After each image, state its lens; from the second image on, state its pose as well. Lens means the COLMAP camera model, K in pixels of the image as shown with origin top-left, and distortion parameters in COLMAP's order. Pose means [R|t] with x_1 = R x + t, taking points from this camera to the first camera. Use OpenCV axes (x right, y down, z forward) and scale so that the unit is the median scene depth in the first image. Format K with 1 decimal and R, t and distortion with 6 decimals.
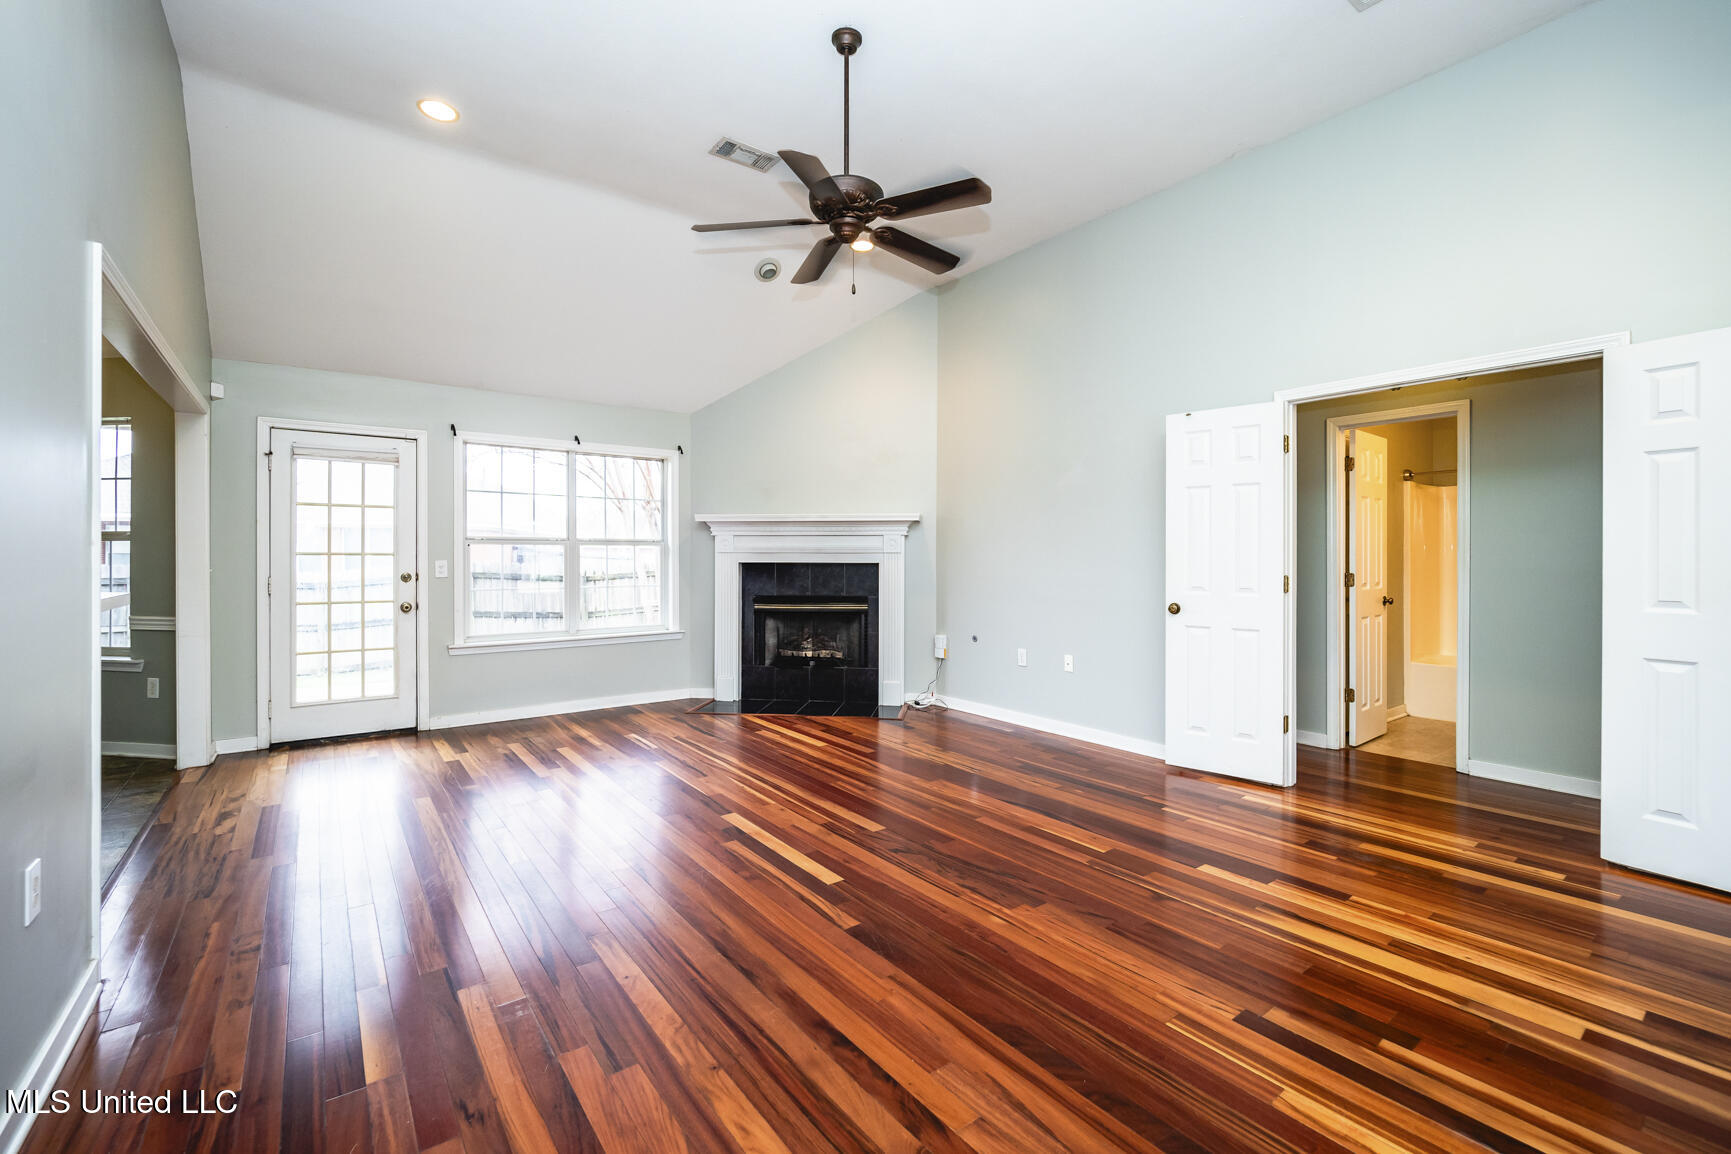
lens RADIAL K [[743.8, 0, 862.7], [0, 743.8, 559.6], [0, 0, 1]] dist [-0.006557, -0.000481]
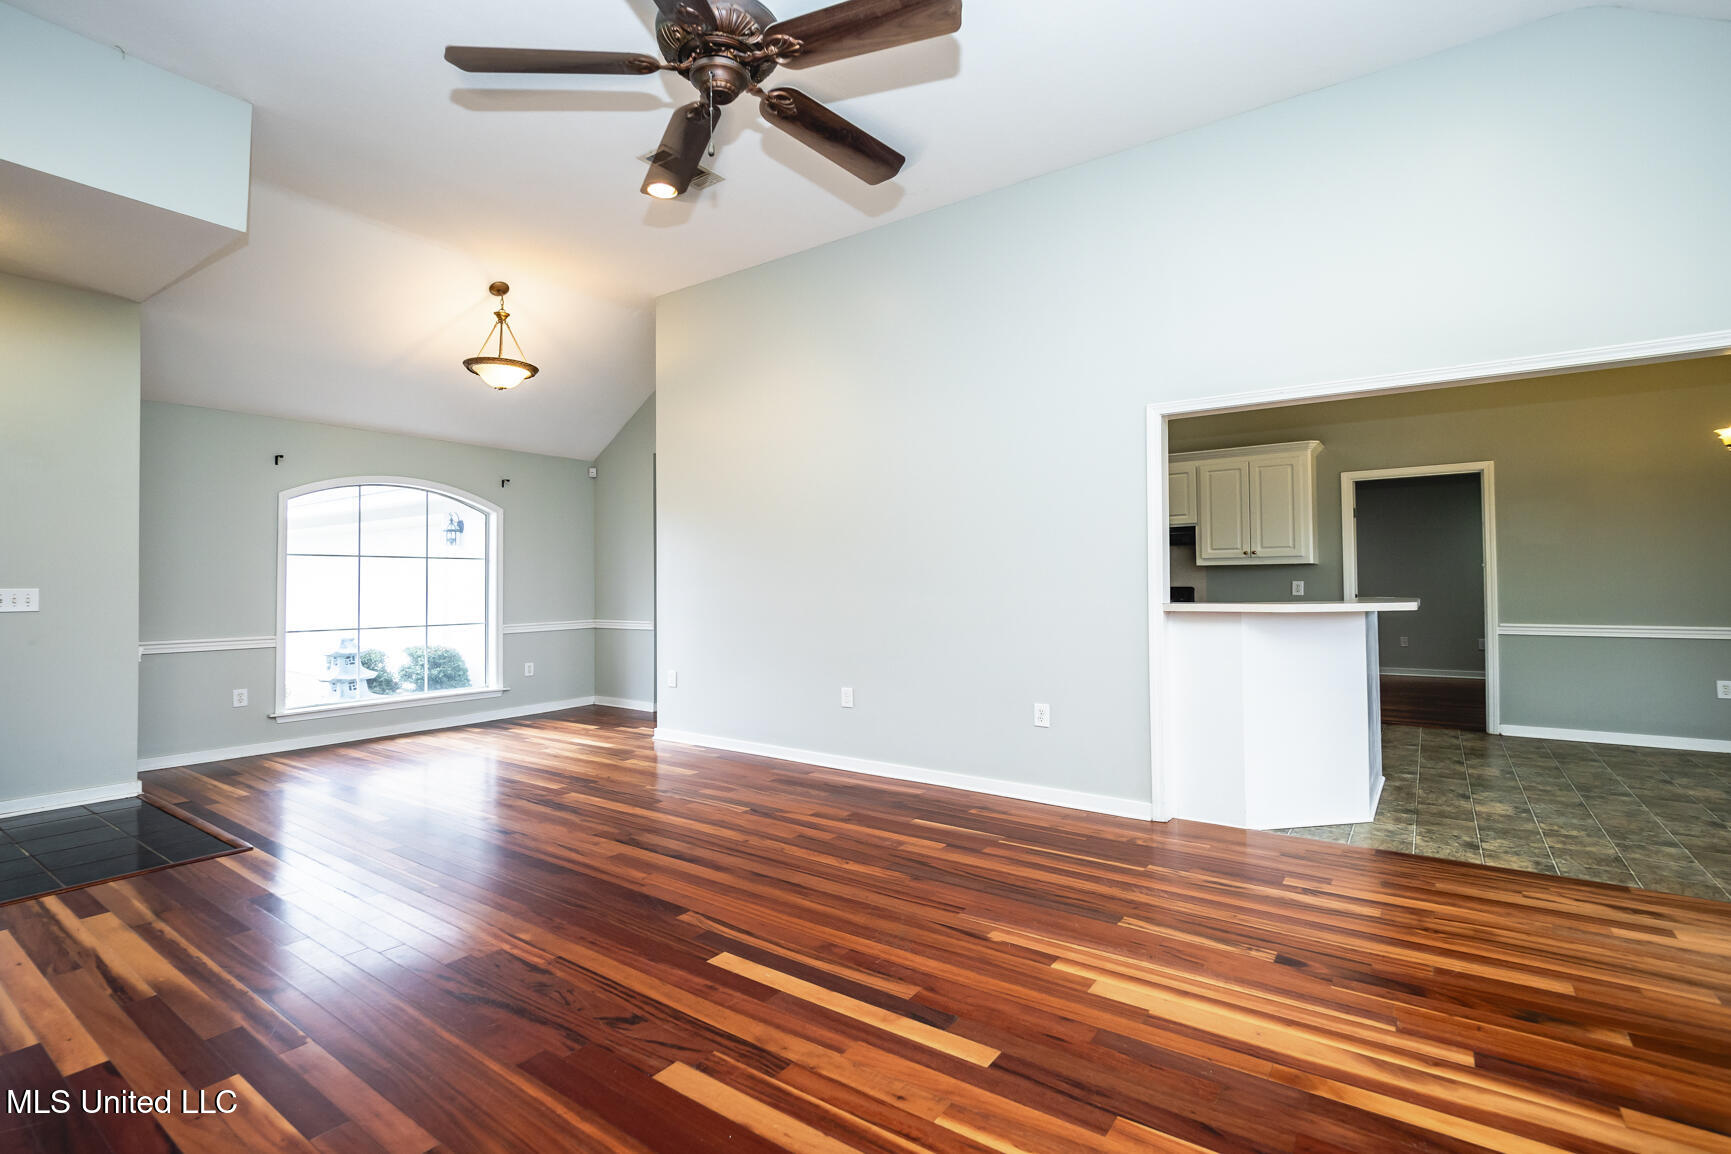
lens RADIAL K [[795.1, 0, 920.4], [0, 795.1, 573.3], [0, 0, 1]] dist [0.004789, 0.000442]
pose [[-0.932605, 0.005730, -0.360853, 0.035100], [0.008874, 0.999936, -0.007054, 0.016492], [0.360789, -0.009781, -0.932596, 0.999912]]
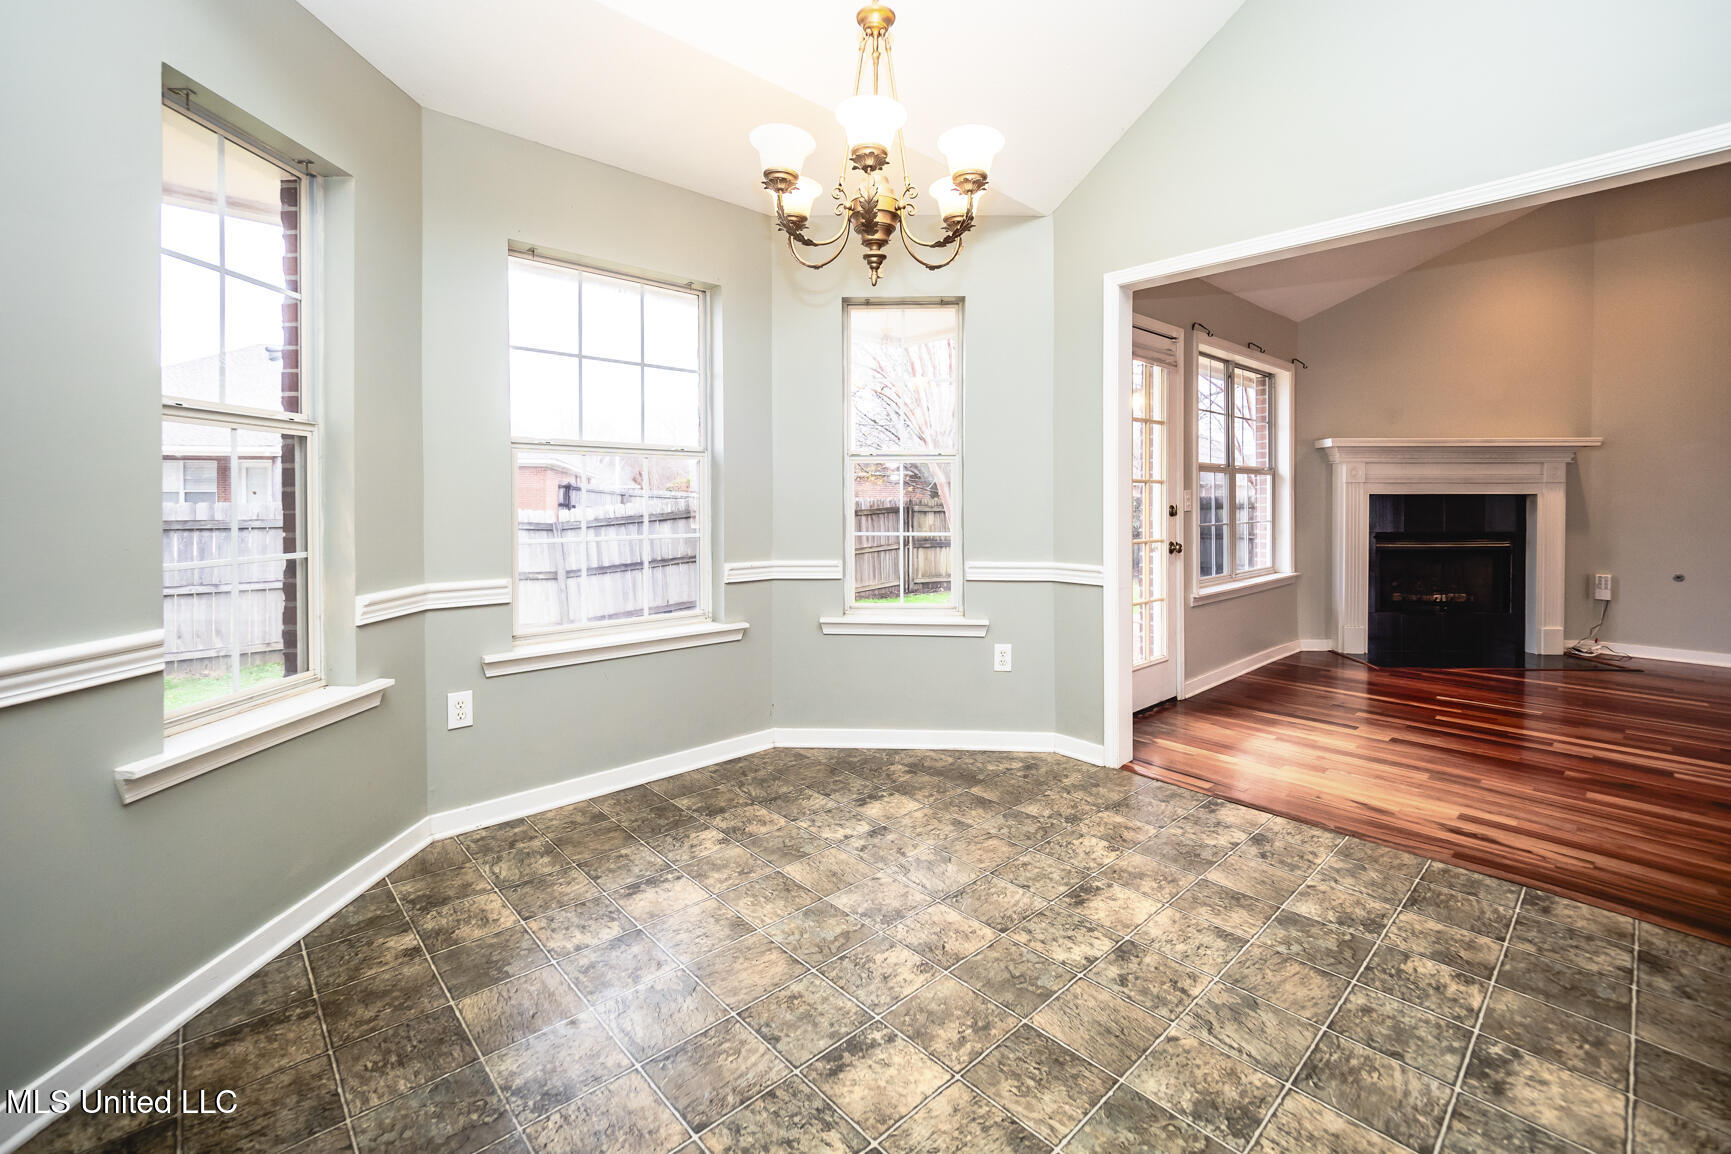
lens RADIAL K [[743.8, 0, 862.7], [0, 743.8, 559.6], [0, 0, 1]] dist [-0.006557, -0.000481]
pose [[0.992596, -0.011315, 0.120932, -1.042724], [0.002134, 0.997122, 0.075780, 0.015439], [-0.121442, -0.074961, 0.989764, 0.258354]]
